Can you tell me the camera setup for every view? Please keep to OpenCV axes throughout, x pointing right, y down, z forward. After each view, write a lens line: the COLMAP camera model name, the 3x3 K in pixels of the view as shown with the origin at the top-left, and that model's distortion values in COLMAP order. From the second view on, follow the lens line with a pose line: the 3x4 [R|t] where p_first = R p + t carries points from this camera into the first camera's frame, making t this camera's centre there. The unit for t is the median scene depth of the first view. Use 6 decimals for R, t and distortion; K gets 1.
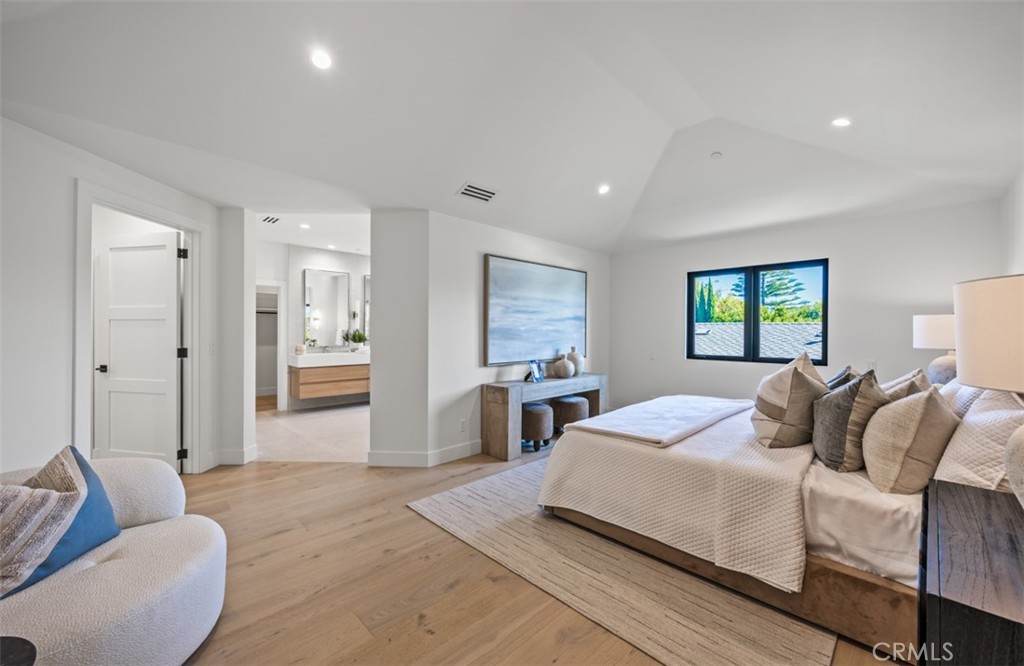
lens RADIAL K [[396.5, 0, 509.7], [0, 396.5, 328.9], [0, 0, 1]] dist [-0.000329, -0.000111]
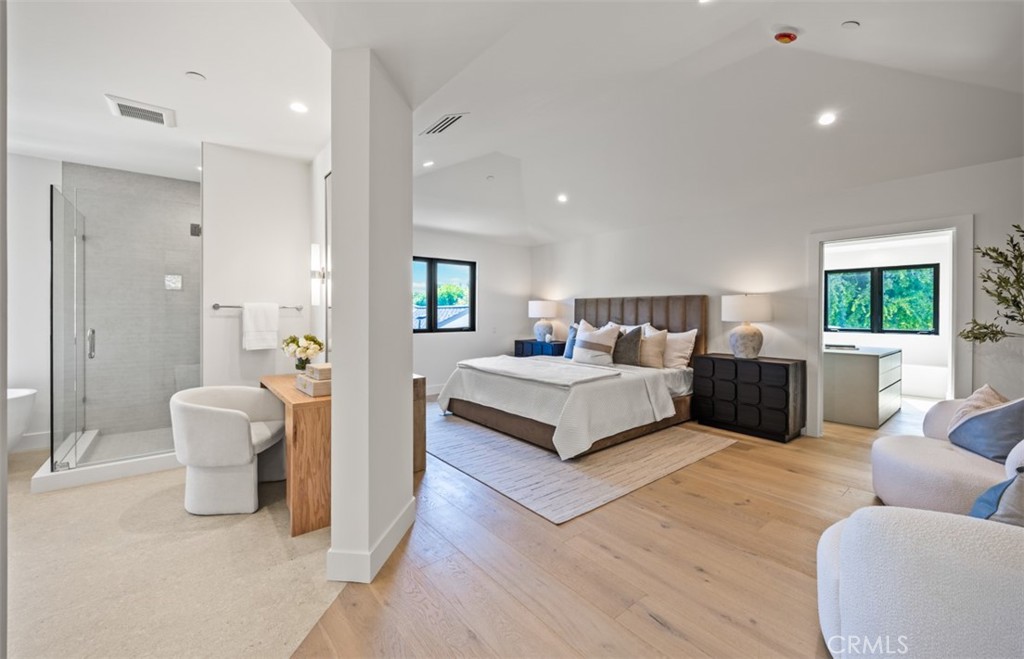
lens RADIAL K [[410.9, 0, 489.9], [0, 410.9, 314.7], [0, 0, 1]] dist [0.000655, 0.000026]
pose [[0.111872, -0.007352, 0.993695, -1.187567], [-0.007164, 0.999941, 0.008205, 0.020913], [-0.993697, -0.008037, 0.111812, 1.141982]]
